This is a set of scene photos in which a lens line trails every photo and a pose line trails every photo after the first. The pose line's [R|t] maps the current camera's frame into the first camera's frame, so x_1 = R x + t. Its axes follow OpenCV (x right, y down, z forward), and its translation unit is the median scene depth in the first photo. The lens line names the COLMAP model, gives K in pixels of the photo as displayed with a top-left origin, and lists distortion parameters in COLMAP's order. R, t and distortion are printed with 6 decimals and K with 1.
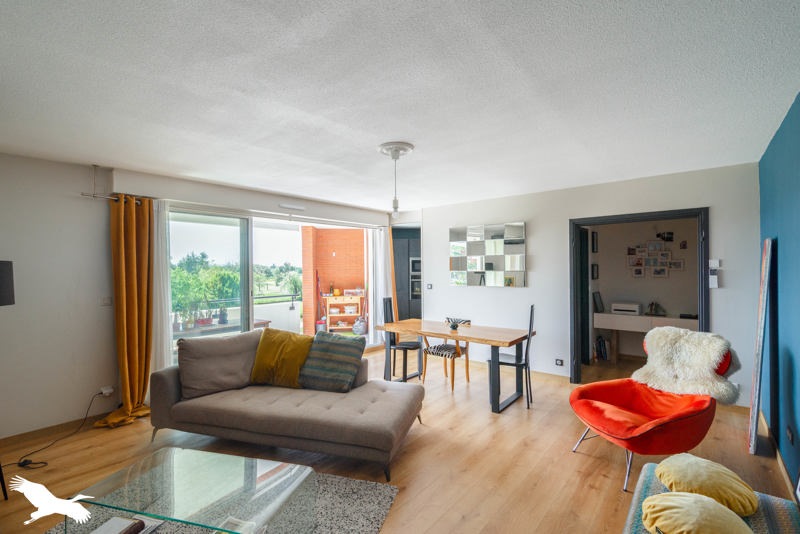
lens RADIAL K [[371.1, 0, 404.7], [0, 371.1, 267.8], [0, 0, 1]] dist [-0.003962, -0.000380]
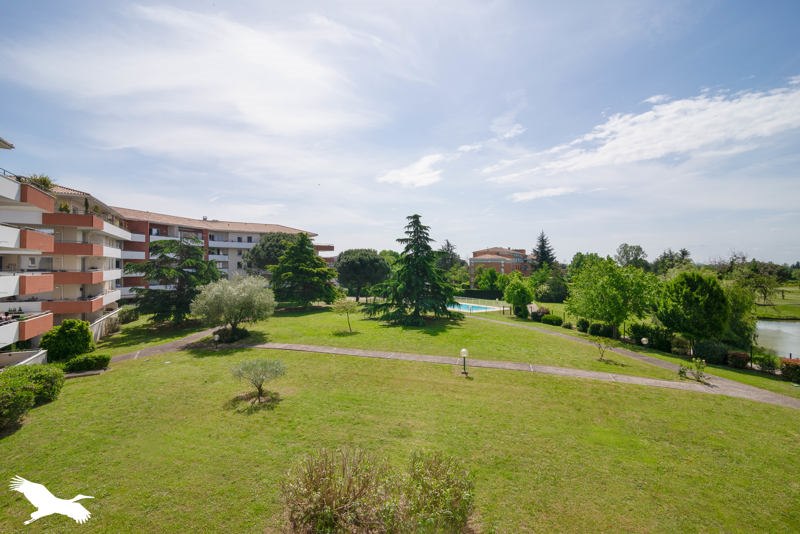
lens RADIAL K [[357.4, 0, 401.6], [0, 357.4, 266.9], [0, 0, 1]] dist [0.000579, -0.000523]
pose [[0.383703, 0.012785, -0.923368, -0.038132], [-0.011791, 0.999890, 0.008945, 0.001893], [0.923381, 0.007455, 0.383812, 0.120382]]
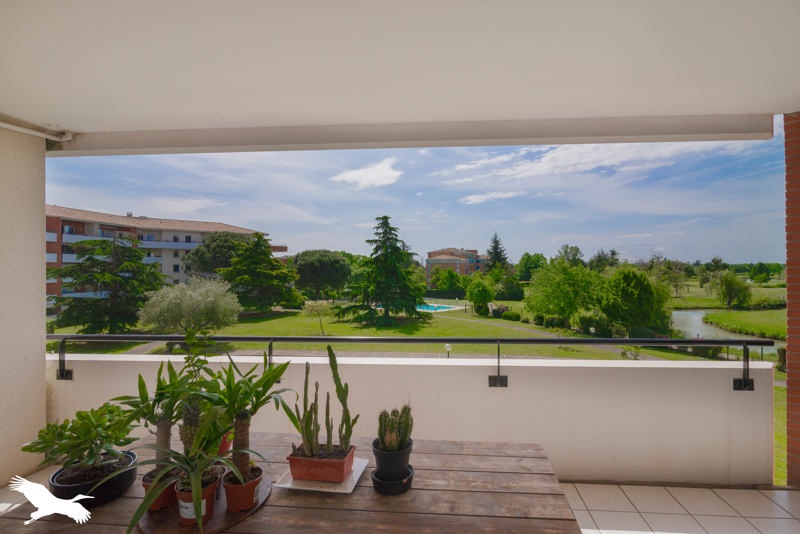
lens RADIAL K [[371.1, 0, 426.1], [0, 371.1, 266.2], [0, 0, 1]] dist [-0.003962, -0.000380]
pose [[0.564942, 0.003973, -0.825121, -0.029269], [-0.002750, 0.999992, 0.002932, 0.001866], [0.825126, 0.000613, 0.564948, 0.079566]]
